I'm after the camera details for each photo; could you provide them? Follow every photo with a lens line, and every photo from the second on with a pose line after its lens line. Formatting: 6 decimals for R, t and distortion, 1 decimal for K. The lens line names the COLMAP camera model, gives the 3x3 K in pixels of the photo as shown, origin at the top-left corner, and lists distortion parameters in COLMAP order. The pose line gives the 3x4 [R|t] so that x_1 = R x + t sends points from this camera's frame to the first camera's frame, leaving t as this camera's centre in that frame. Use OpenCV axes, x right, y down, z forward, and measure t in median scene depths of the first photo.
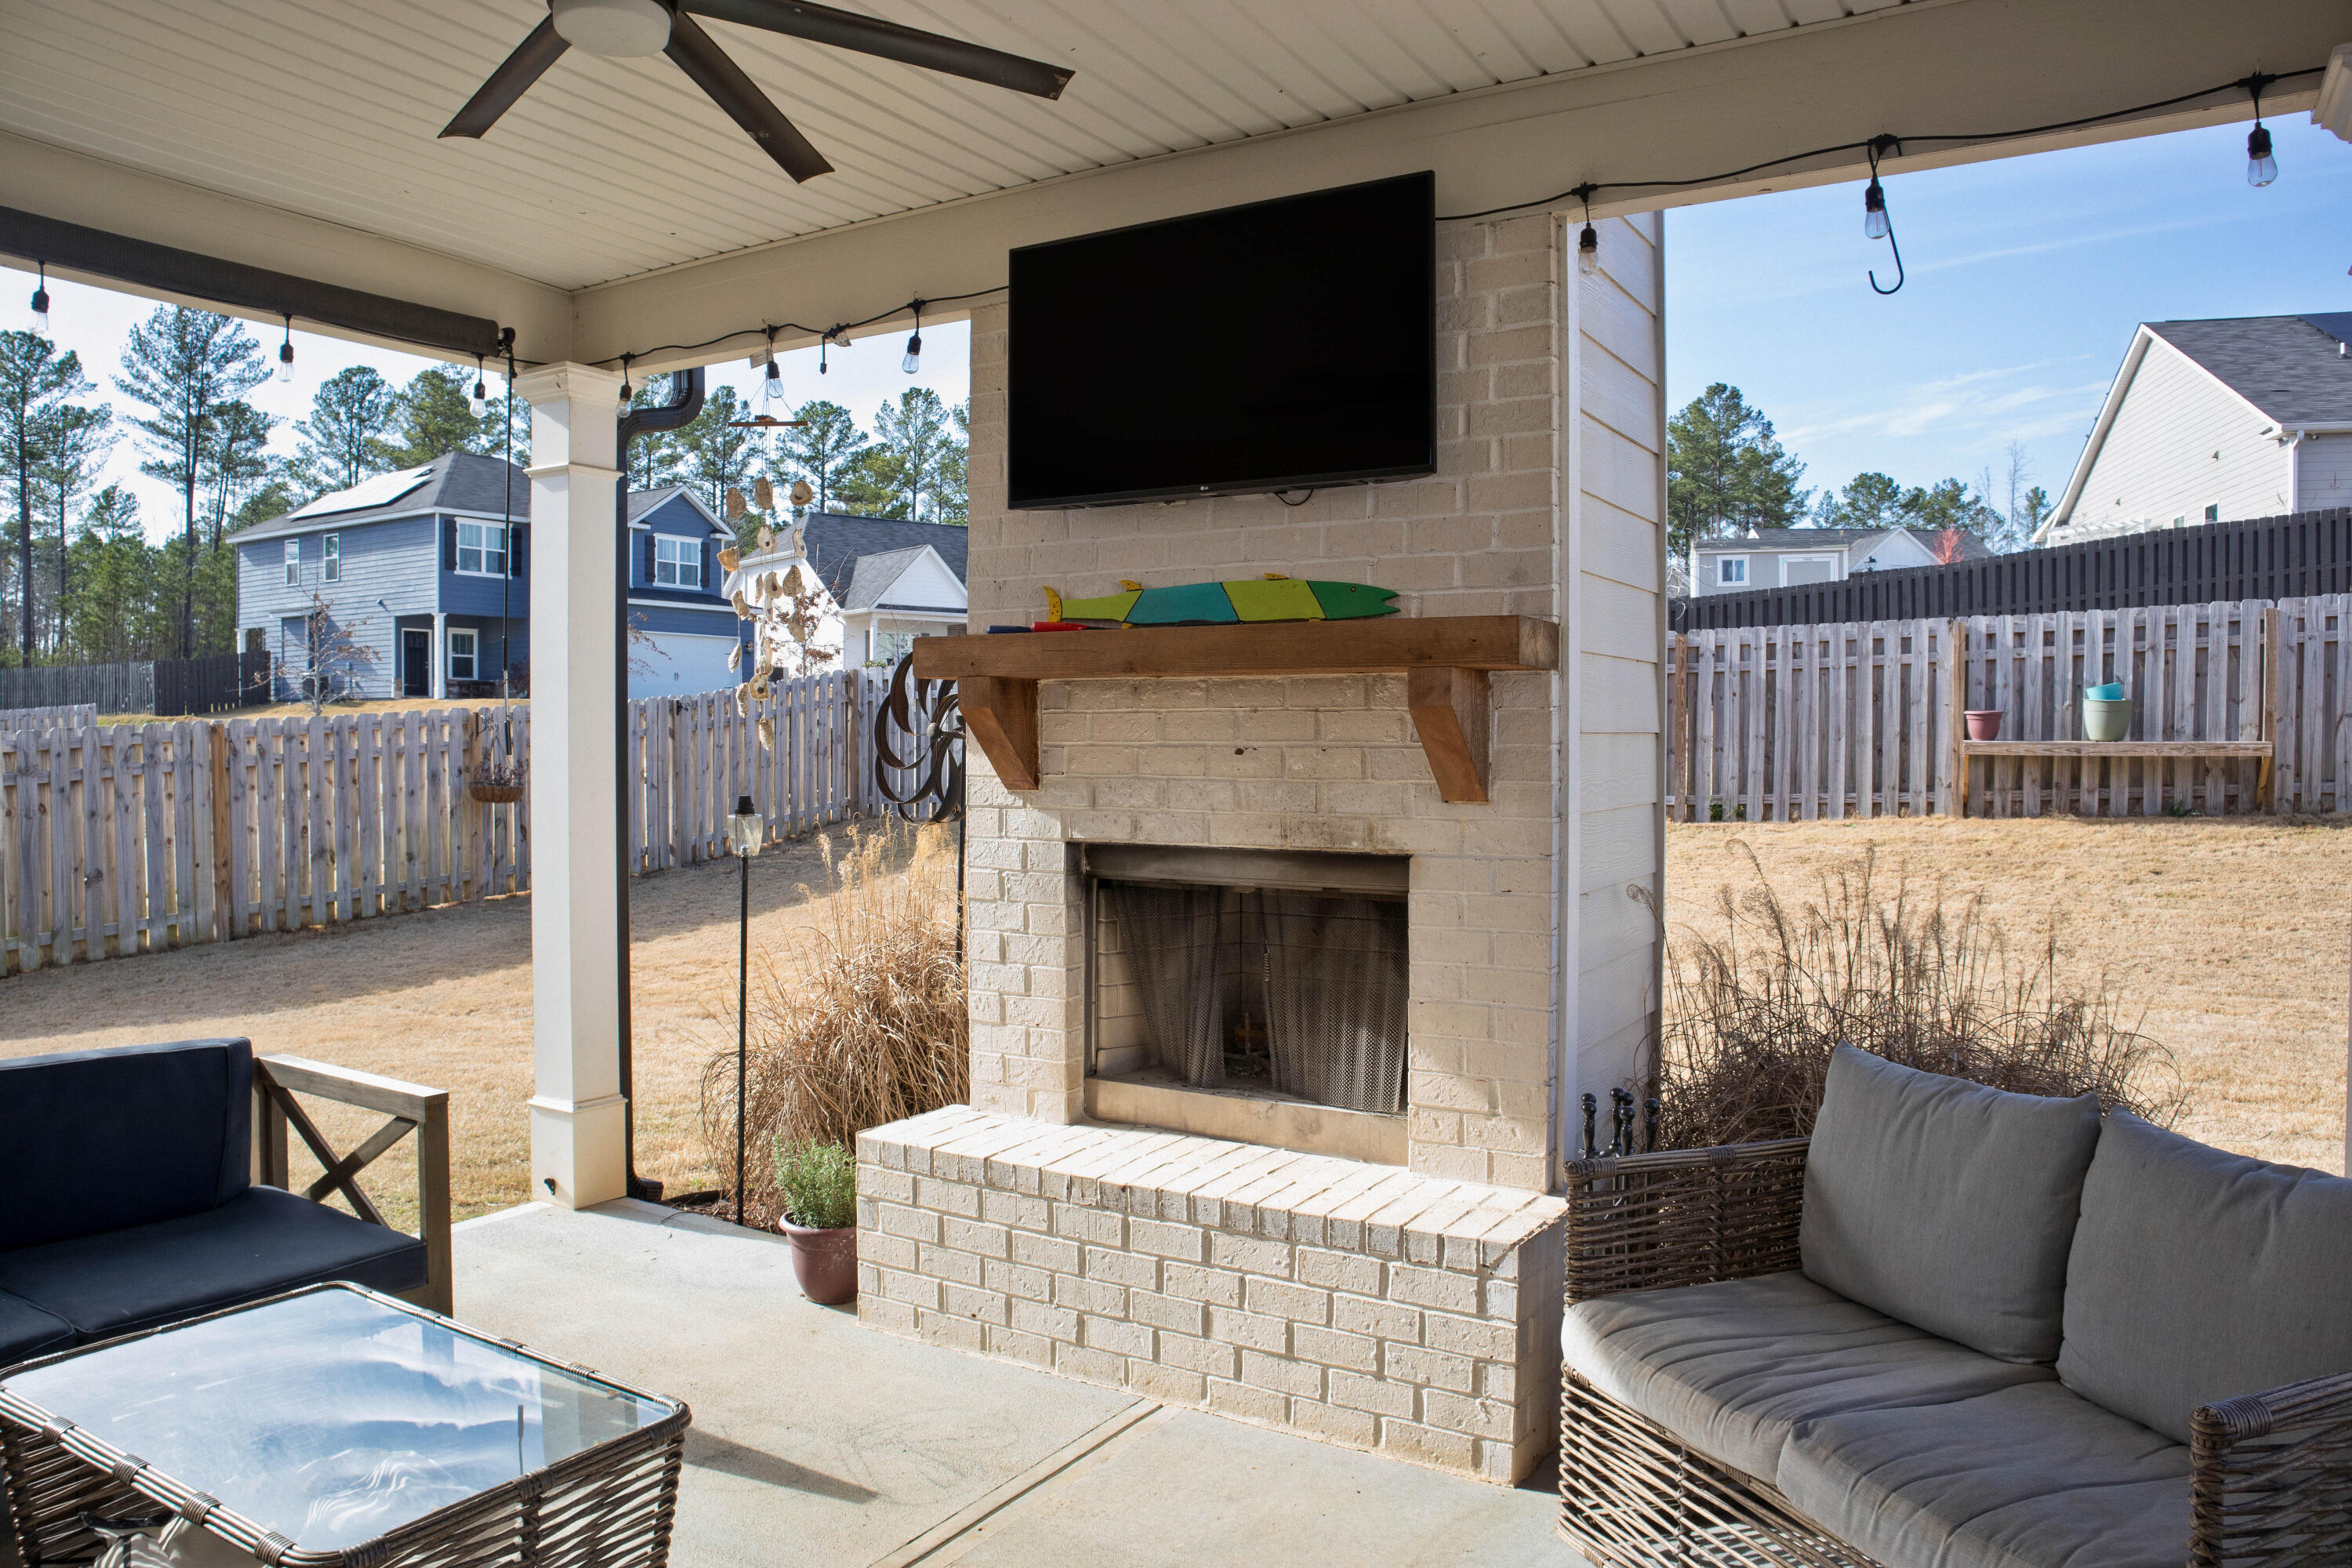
lens RADIAL K [[1621.6, 0, 1172.4], [0, 1621.6, 758.7], [0, 0, 1]] dist [-0.123414, 0.070819]
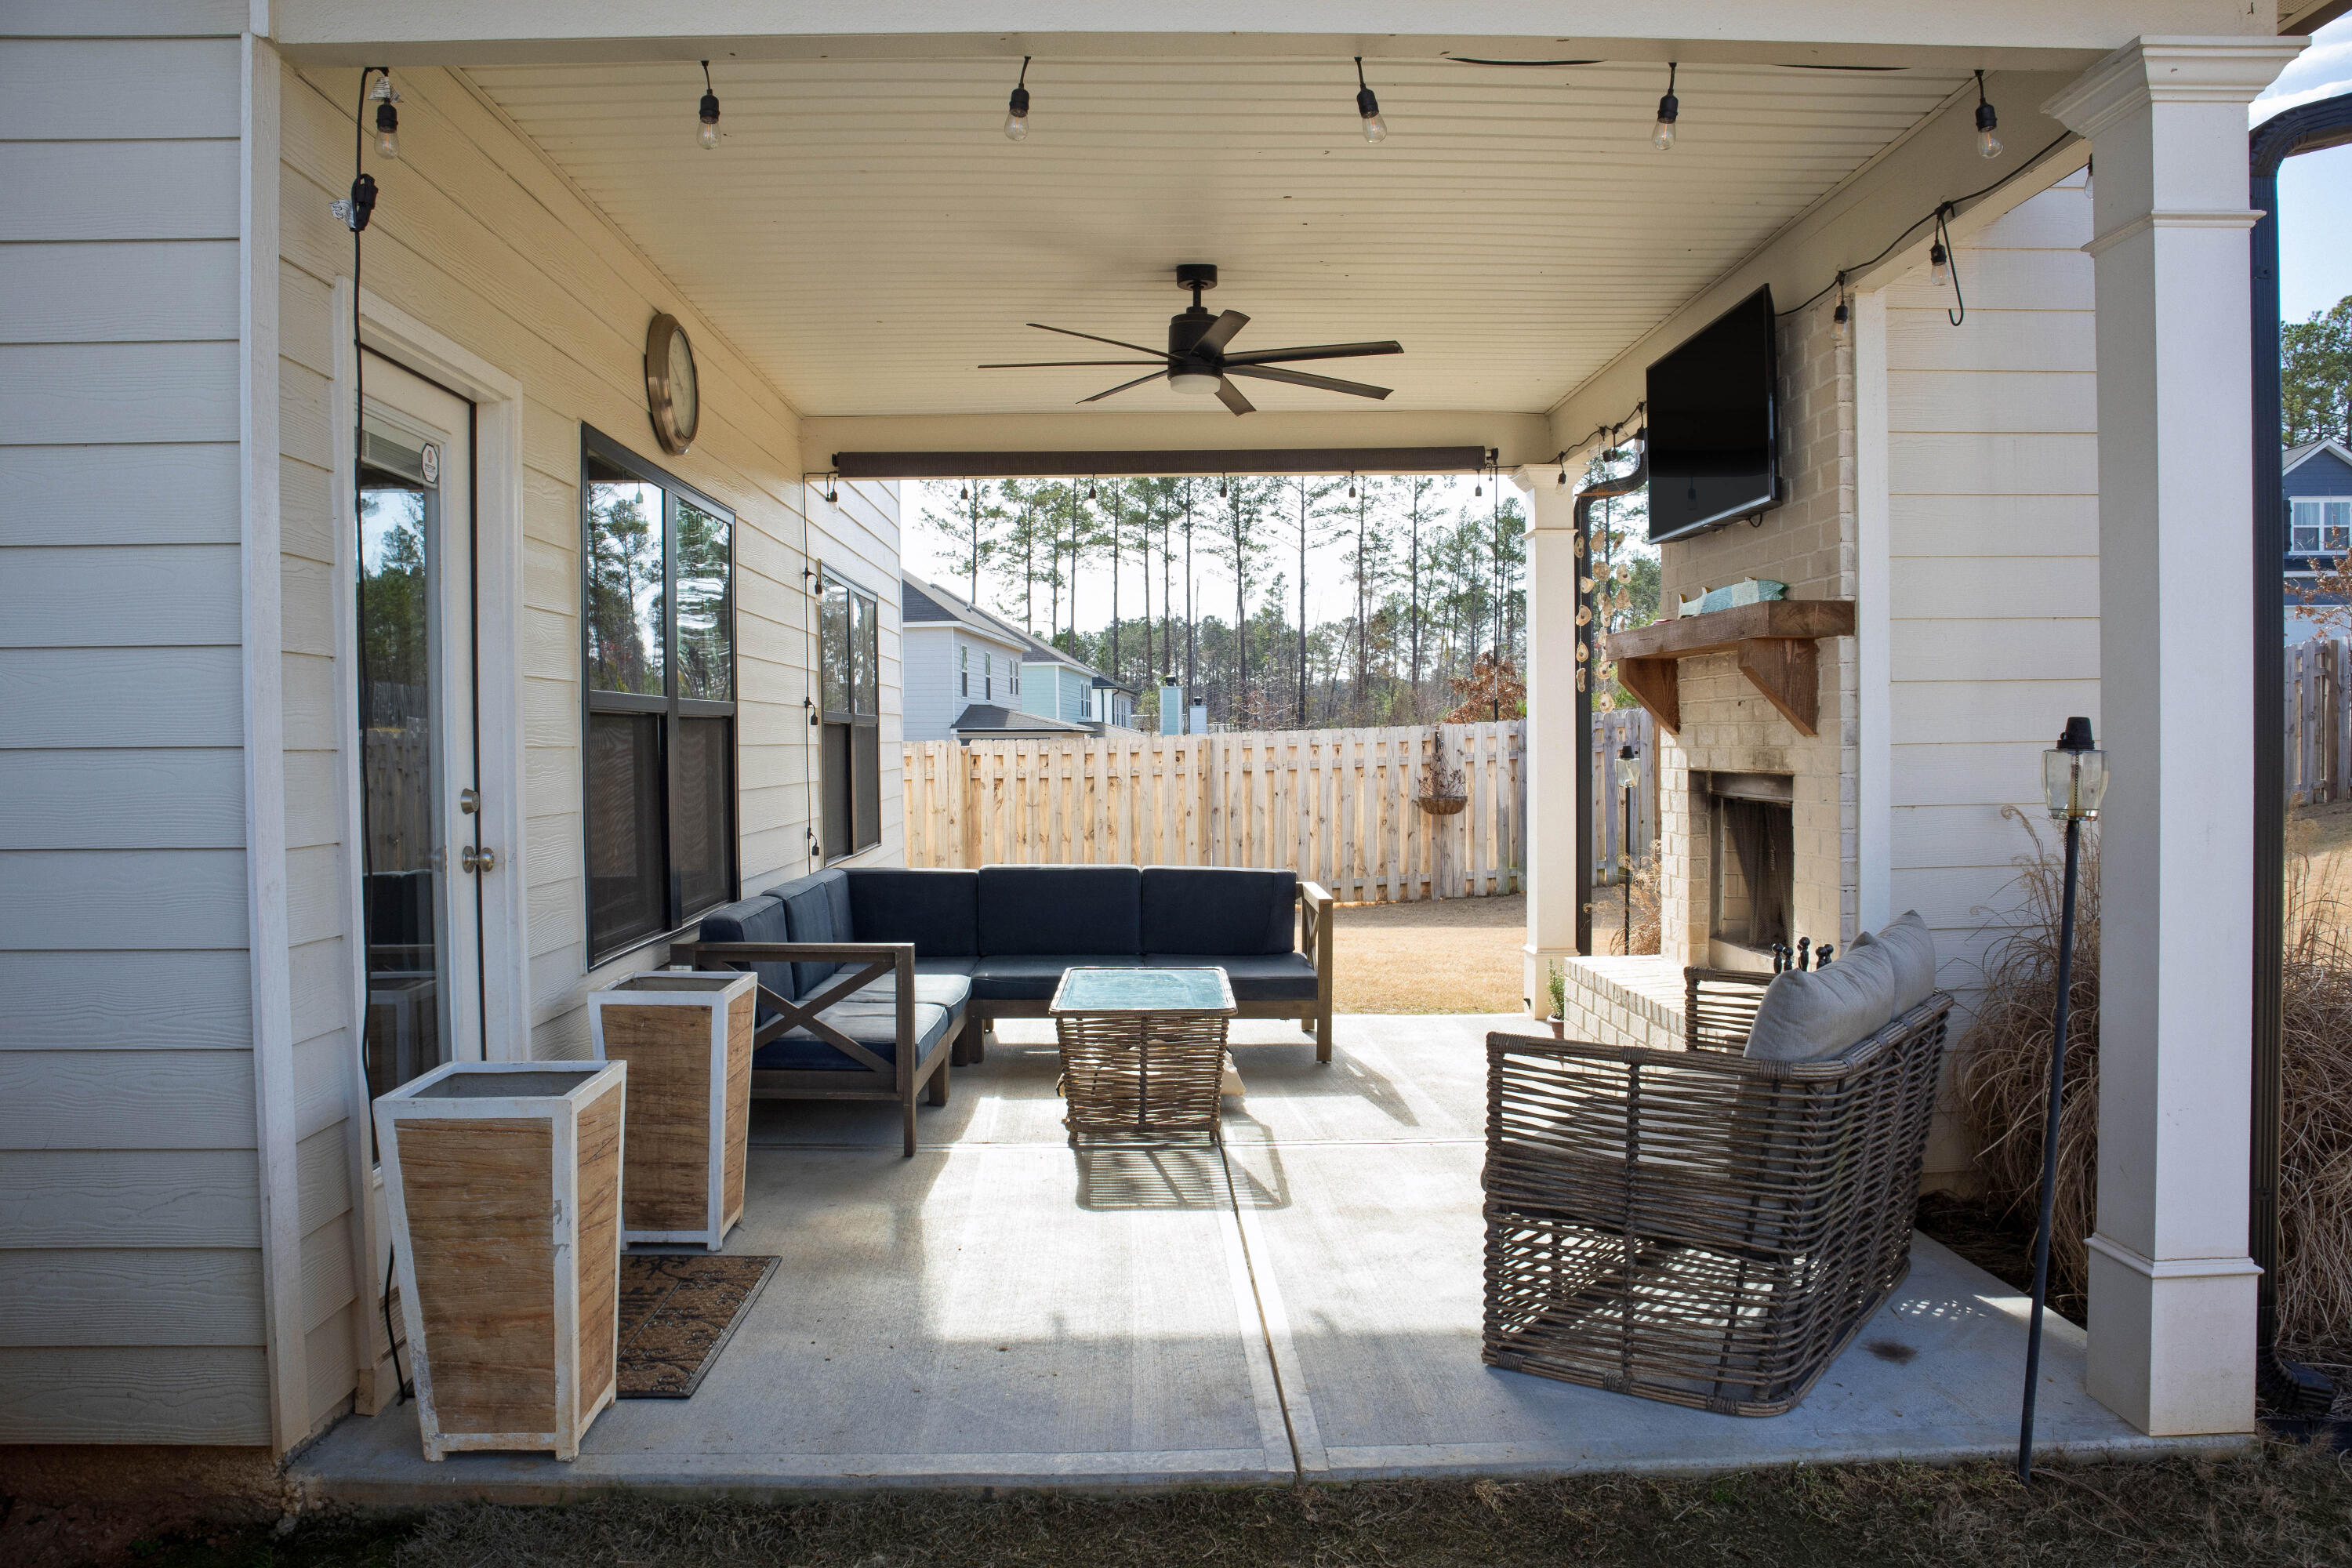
lens RADIAL K [[1621.6, 0, 1152.6], [0, 1621.6, 740.2], [0, 0, 1]] dist [-0.123414, 0.070819]
pose [[0.531388, -0.010419, -0.847064, 0.076465], [0.004011, 0.999944, -0.009783, 0.003132], [0.847119, 0.001801, 0.531400, -0.013901]]
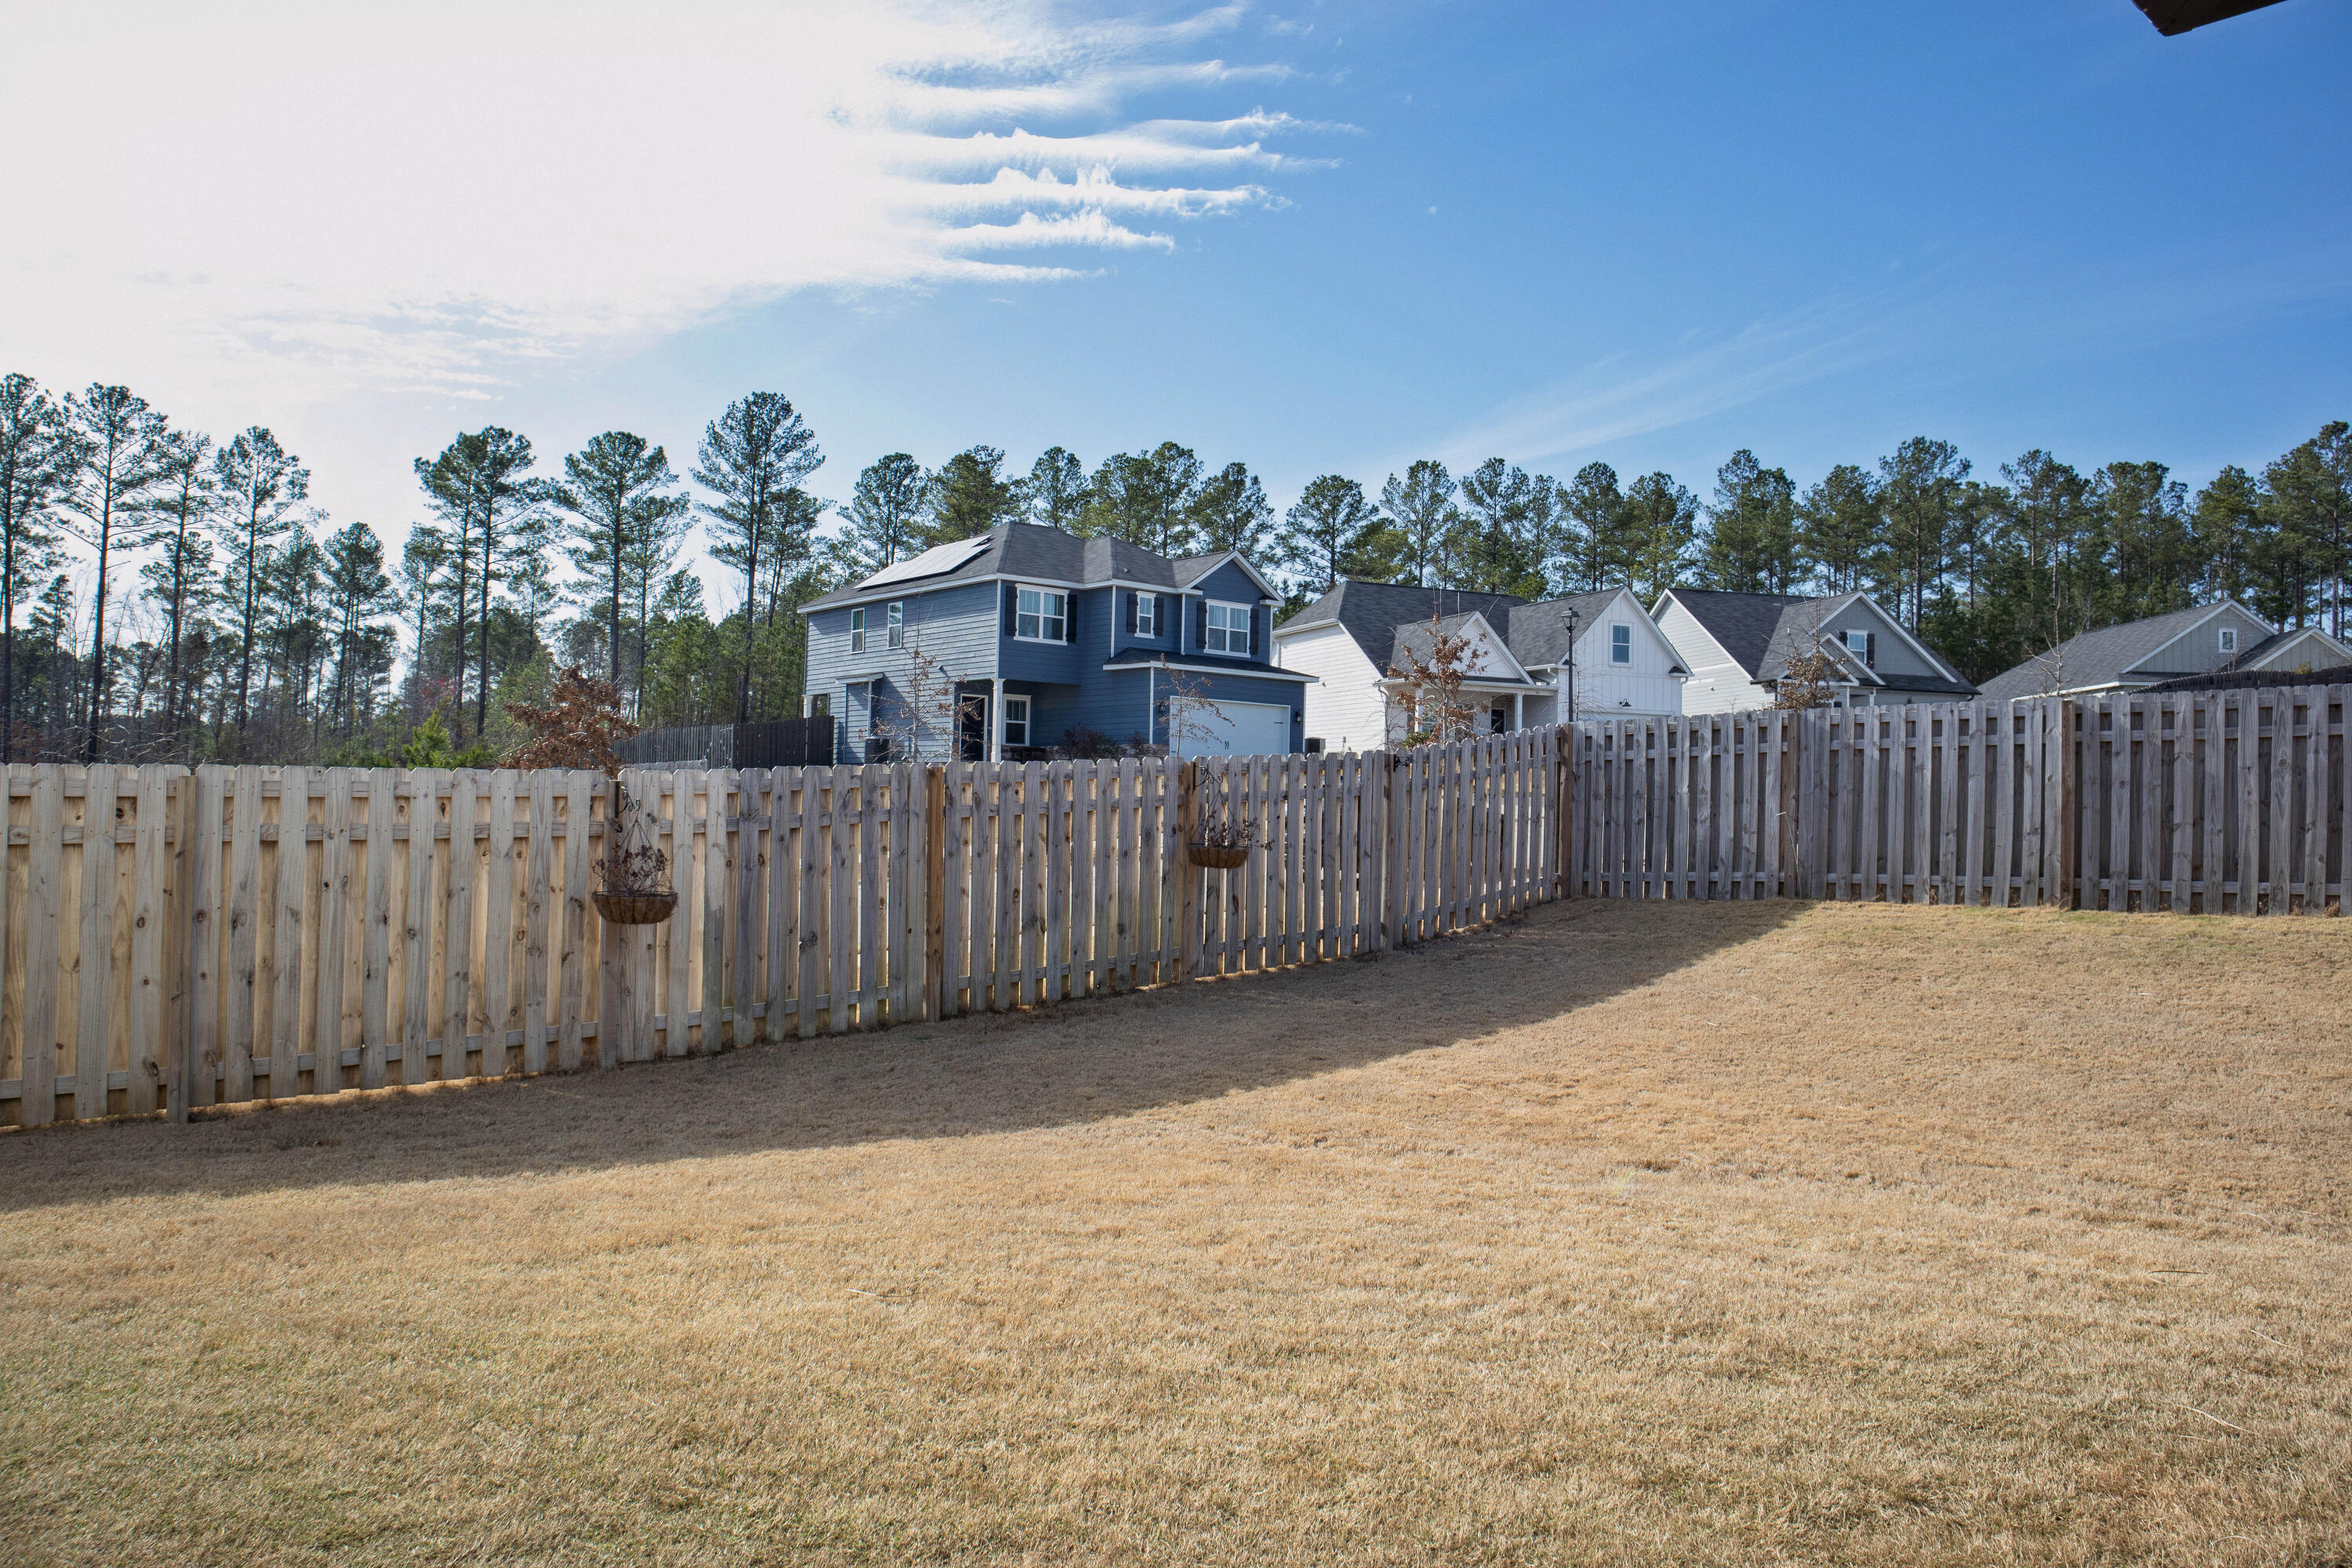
lens RADIAL K [[1621.6, 0, 1160.6], [0, 1621.6, 746.6], [0, 0, 1]] dist [-0.123414, 0.070819]
pose [[0.956368, 0.007684, -0.292064, -0.060535], [-0.024250, 0.998292, -0.053143, 0.002850], [0.291156, 0.057907, 0.954921, 0.048271]]
